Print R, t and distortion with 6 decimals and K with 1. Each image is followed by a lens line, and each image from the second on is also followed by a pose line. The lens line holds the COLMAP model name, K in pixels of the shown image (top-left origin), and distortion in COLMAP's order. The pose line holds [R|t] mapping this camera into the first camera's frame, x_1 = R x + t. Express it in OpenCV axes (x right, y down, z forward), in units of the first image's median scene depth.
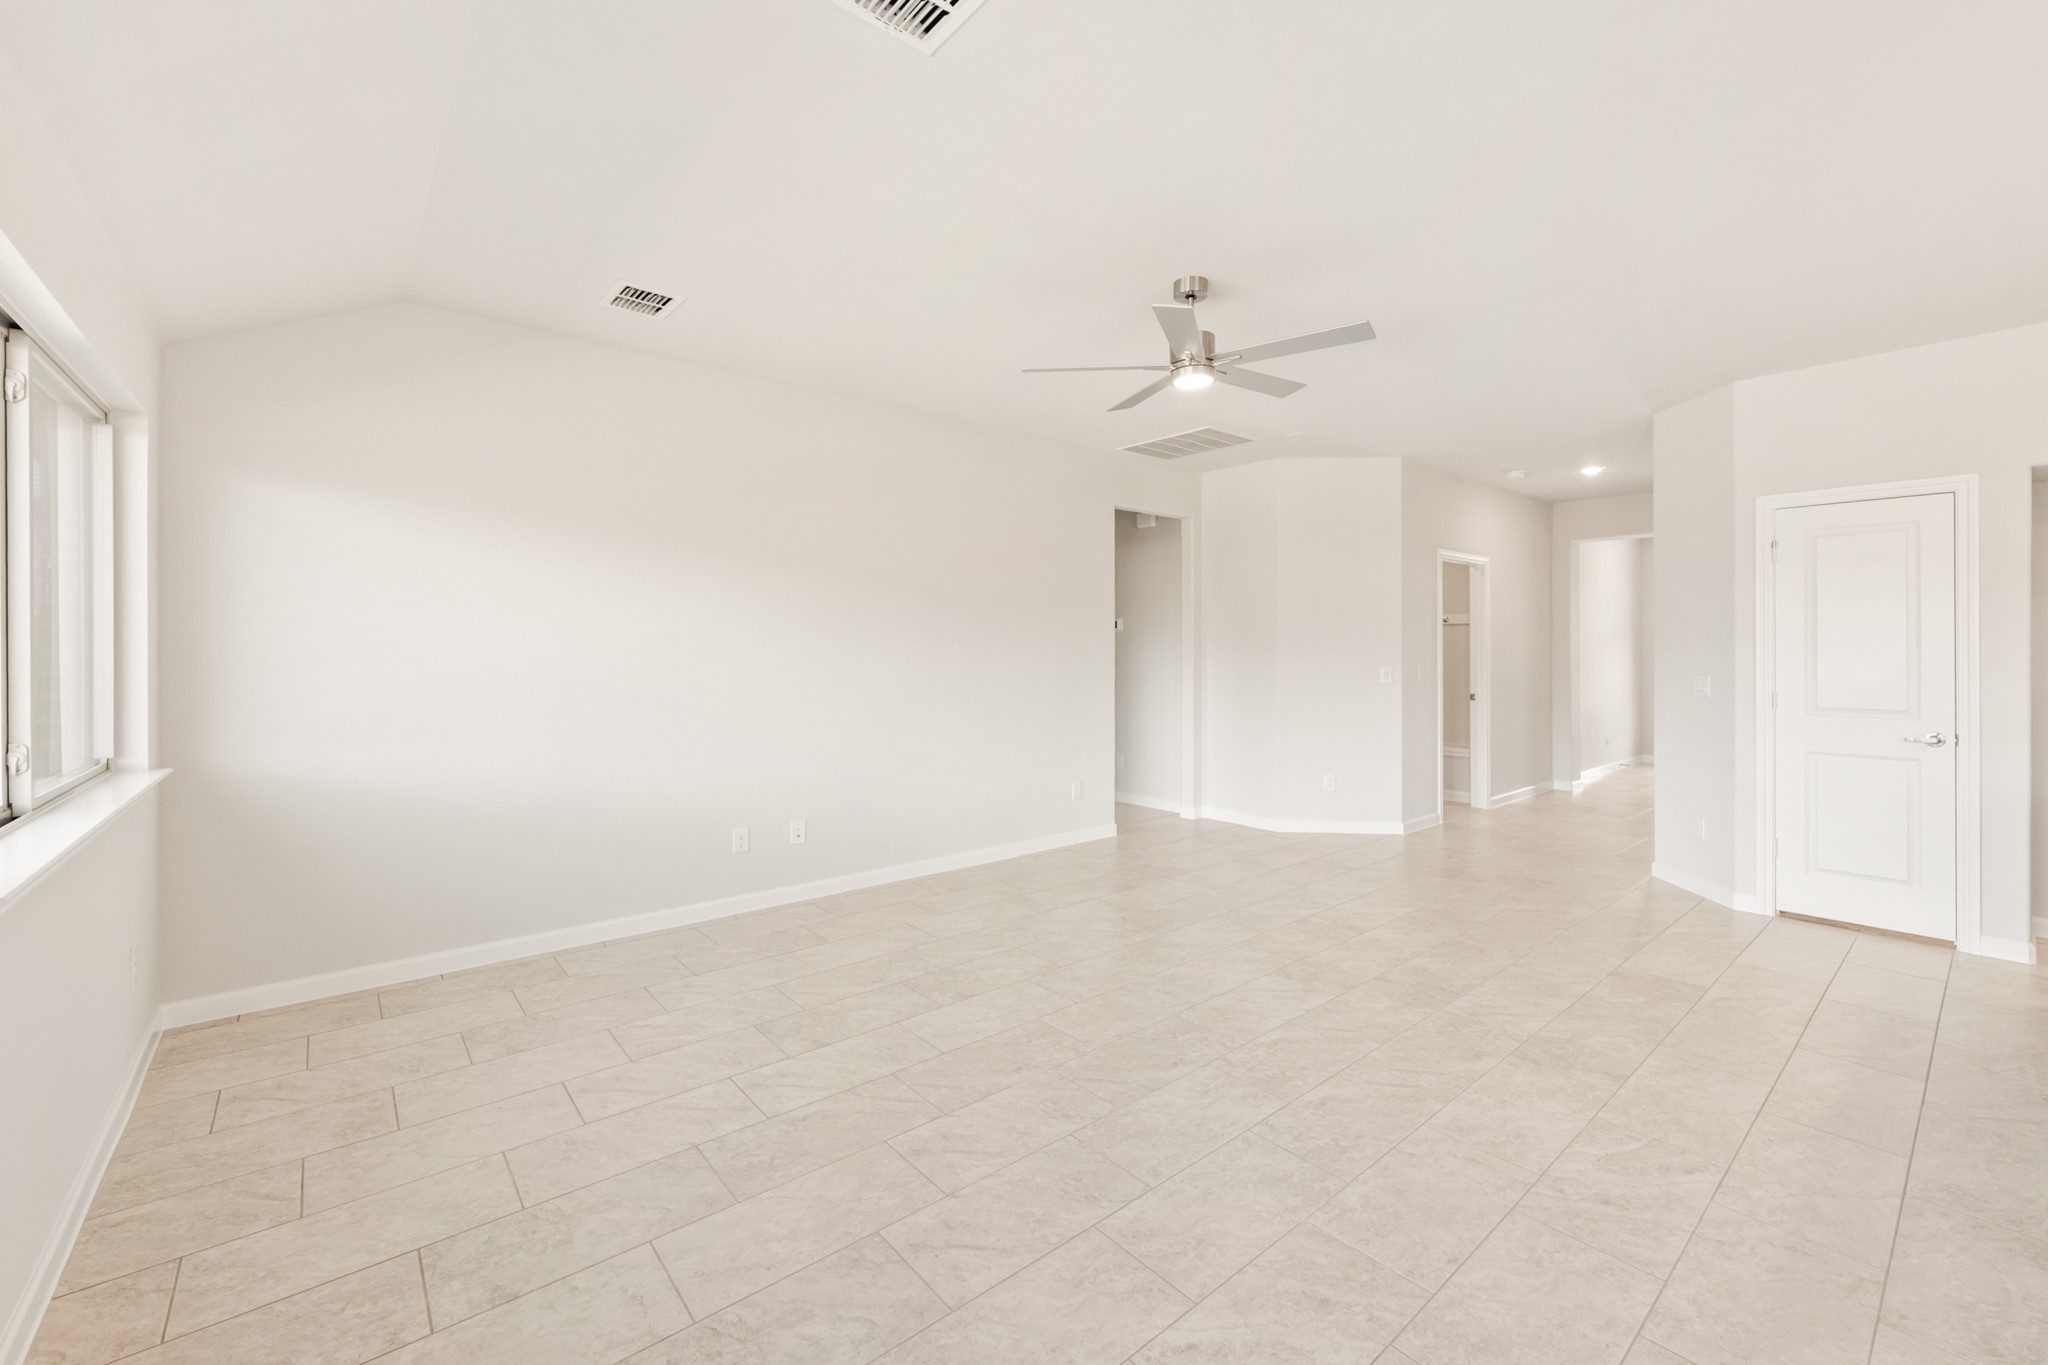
lens RADIAL K [[823.1, 0, 971.6], [0, 823.1, 662.1], [0, 0, 1]] dist [-0.000005, -0.000324]
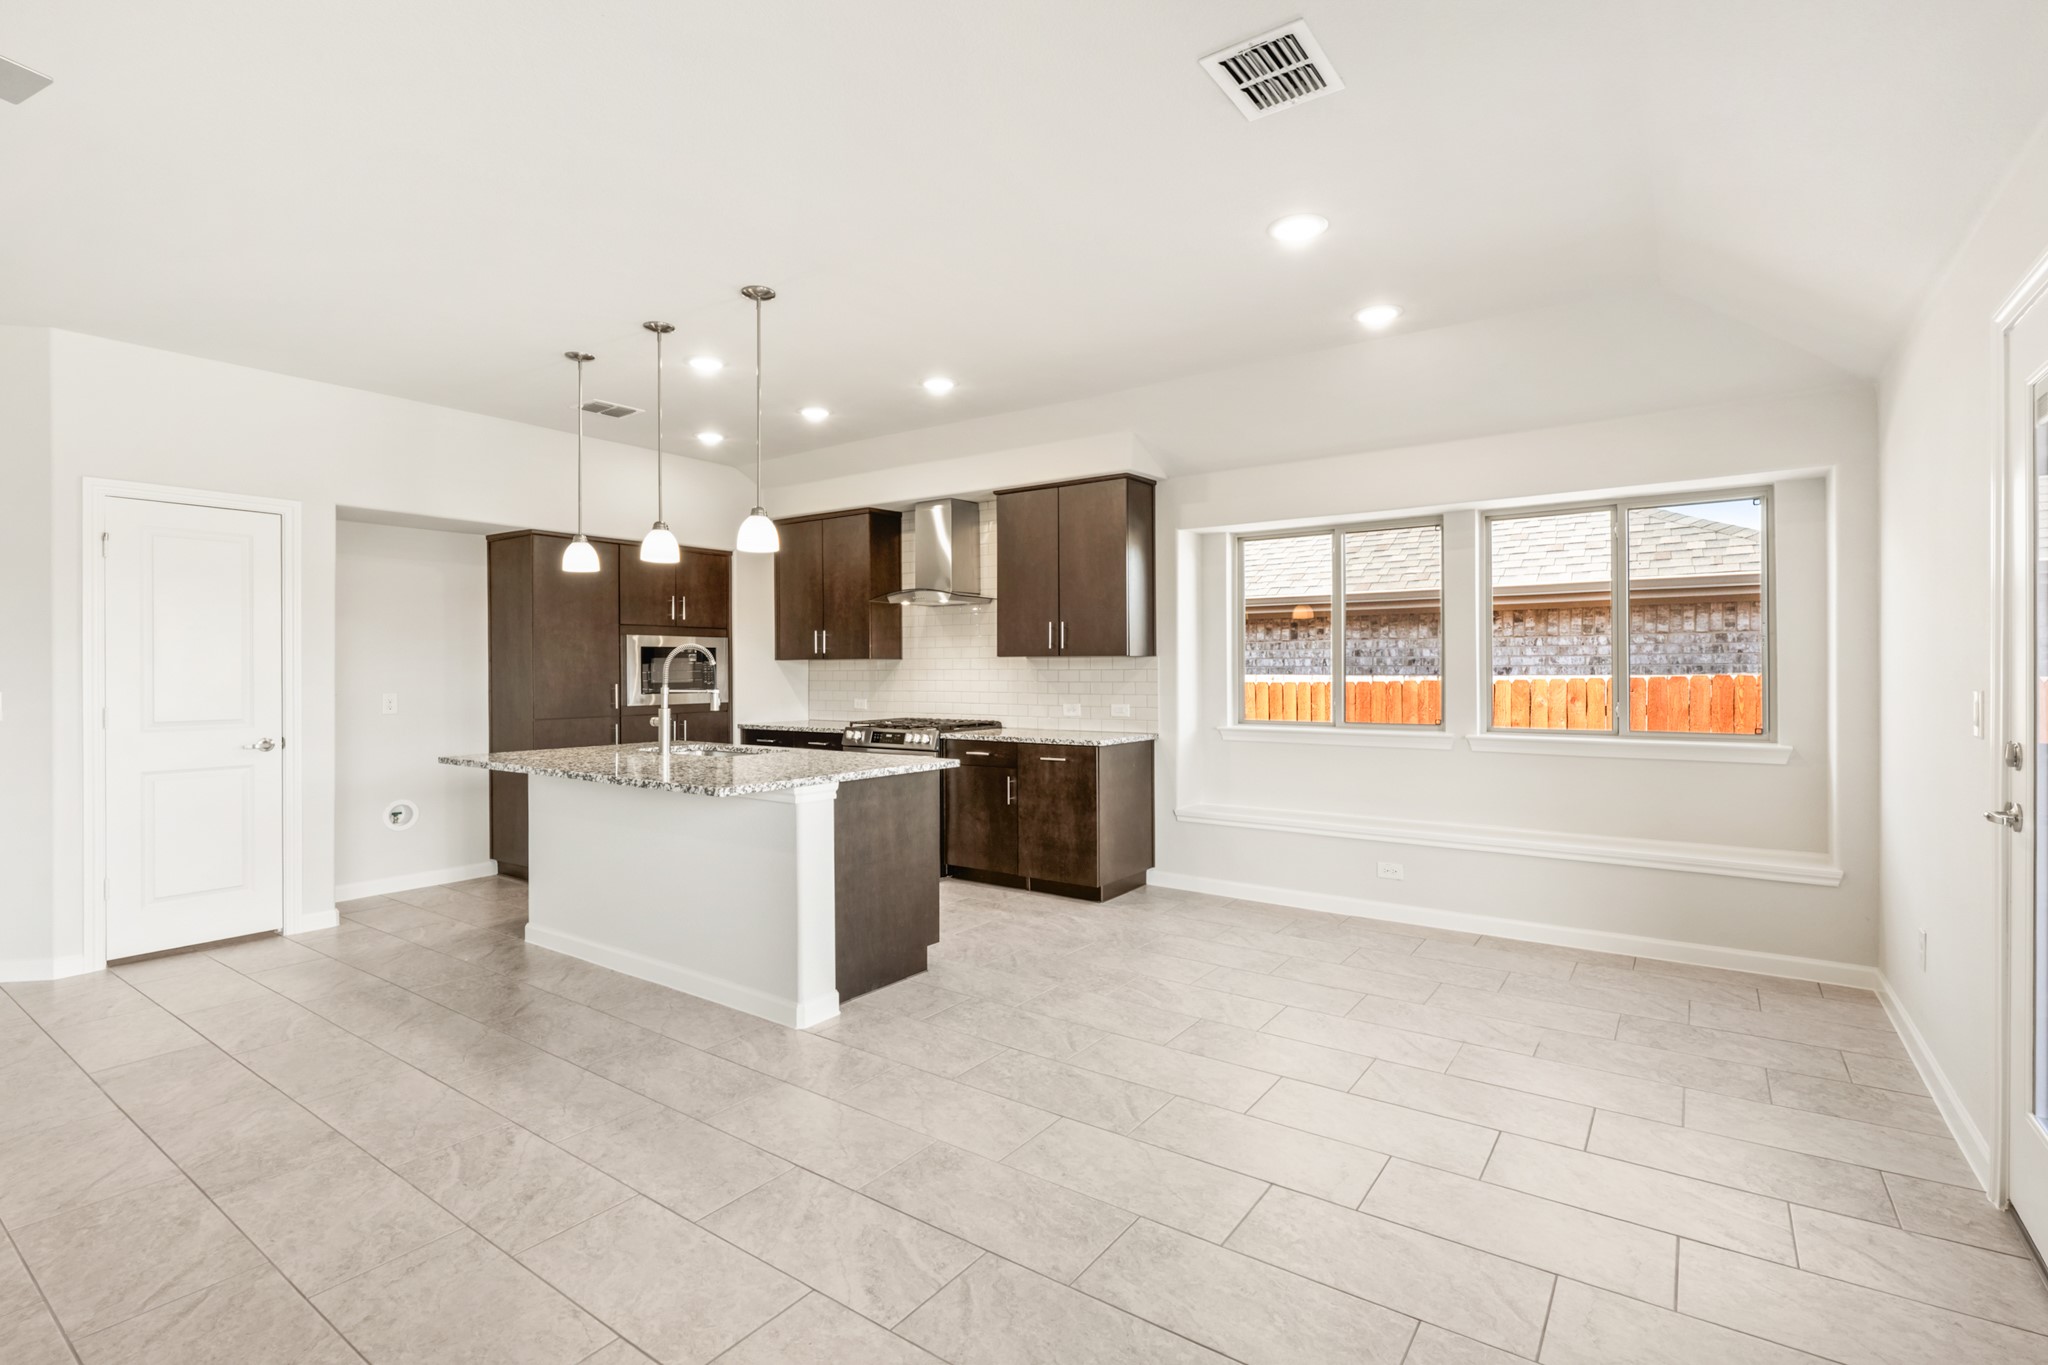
lens RADIAL K [[924.9, 0, 1044.1], [0, 924.9, 674.0], [0, 0, 1]] dist [0.010865, -0.004097]
pose [[-0.306391, 0.002049, 0.951904, -0.274028], [0.015278, 0.999879, 0.002765, 0.015852], [-0.951783, 0.015390, -0.306385, 0.409474]]
